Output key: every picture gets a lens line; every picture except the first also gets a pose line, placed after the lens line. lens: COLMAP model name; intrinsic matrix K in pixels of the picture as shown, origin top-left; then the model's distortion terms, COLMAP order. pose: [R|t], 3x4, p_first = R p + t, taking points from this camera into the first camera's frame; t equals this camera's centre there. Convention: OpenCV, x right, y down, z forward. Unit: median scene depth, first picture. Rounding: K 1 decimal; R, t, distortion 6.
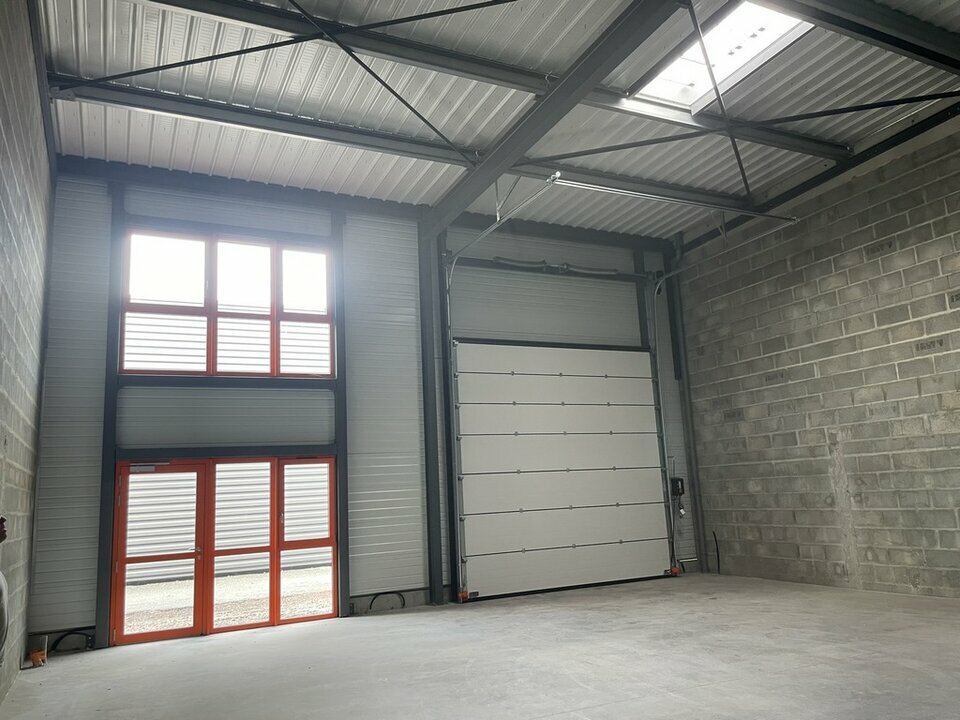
lens RADIAL K [[731.0, 0, 480.0], [0, 731.0, 360.0], [0, 0, 1]] dist [0.076679, -0.115963]
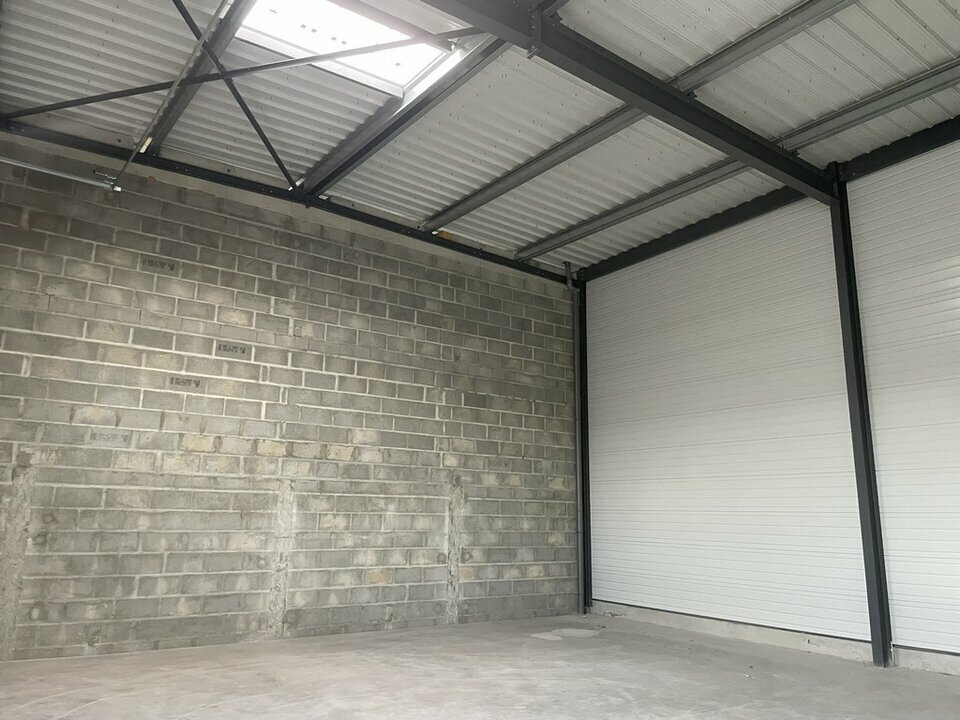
lens RADIAL K [[731.0, 0, 480.0], [0, 731.0, 360.0], [0, 0, 1]] dist [0.076679, -0.115963]
pose [[-0.186037, 0.261863, 0.947005, -0.378957], [-0.176972, 0.939137, -0.294453, 0.162889], [-0.966474, -0.222372, -0.128372, 0.722459]]
